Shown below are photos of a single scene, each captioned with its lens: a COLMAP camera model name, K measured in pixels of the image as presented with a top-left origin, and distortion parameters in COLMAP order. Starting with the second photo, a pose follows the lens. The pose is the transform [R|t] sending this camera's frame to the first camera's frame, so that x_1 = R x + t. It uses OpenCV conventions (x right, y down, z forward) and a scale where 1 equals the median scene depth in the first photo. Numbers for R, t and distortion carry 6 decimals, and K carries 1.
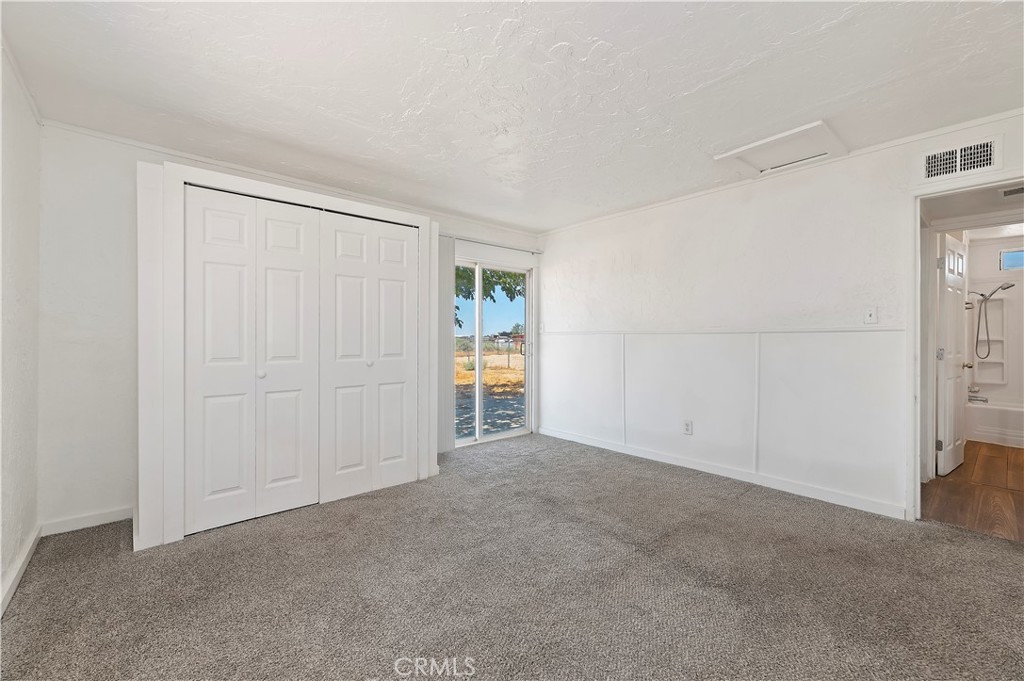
lens RADIAL K [[421.6, 0, 519.4], [0, 421.6, 340.9], [0, 0, 1]] dist [-0.003655, 0.000429]
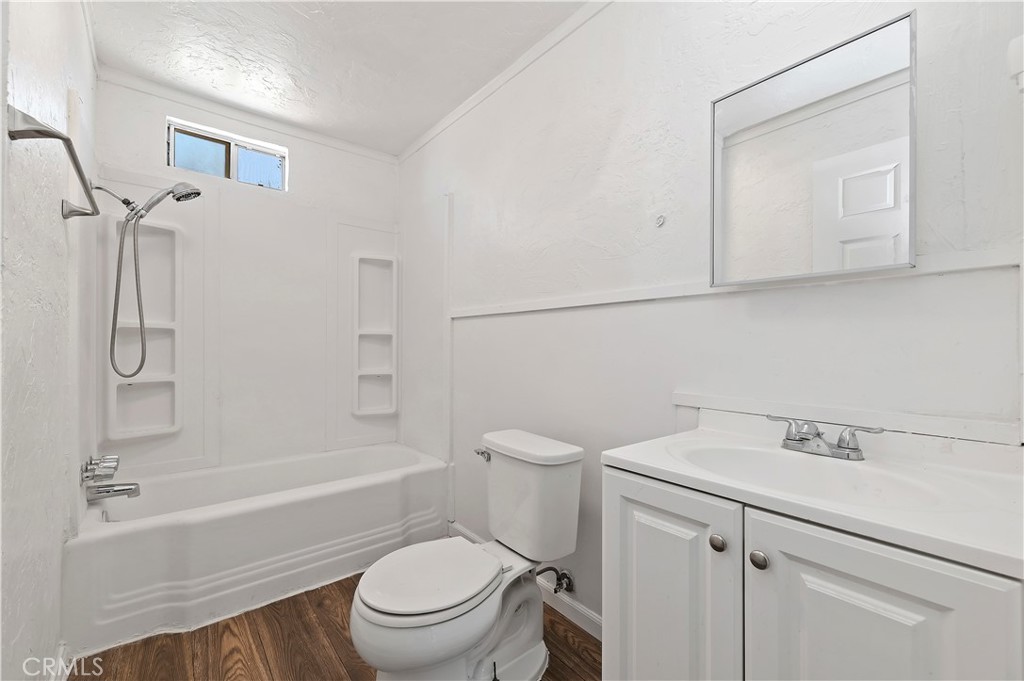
lens RADIAL K [[421.6, 0, 519.1], [0, 421.6, 343.5], [0, 0, 1]] dist [-0.003655, 0.000429]
pose [[0.004395, 0.003720, 0.999983, 0.728157], [-0.002969, 0.999989, -0.003707, 0.012798], [-0.999986, -0.002953, 0.004406, 0.648209]]
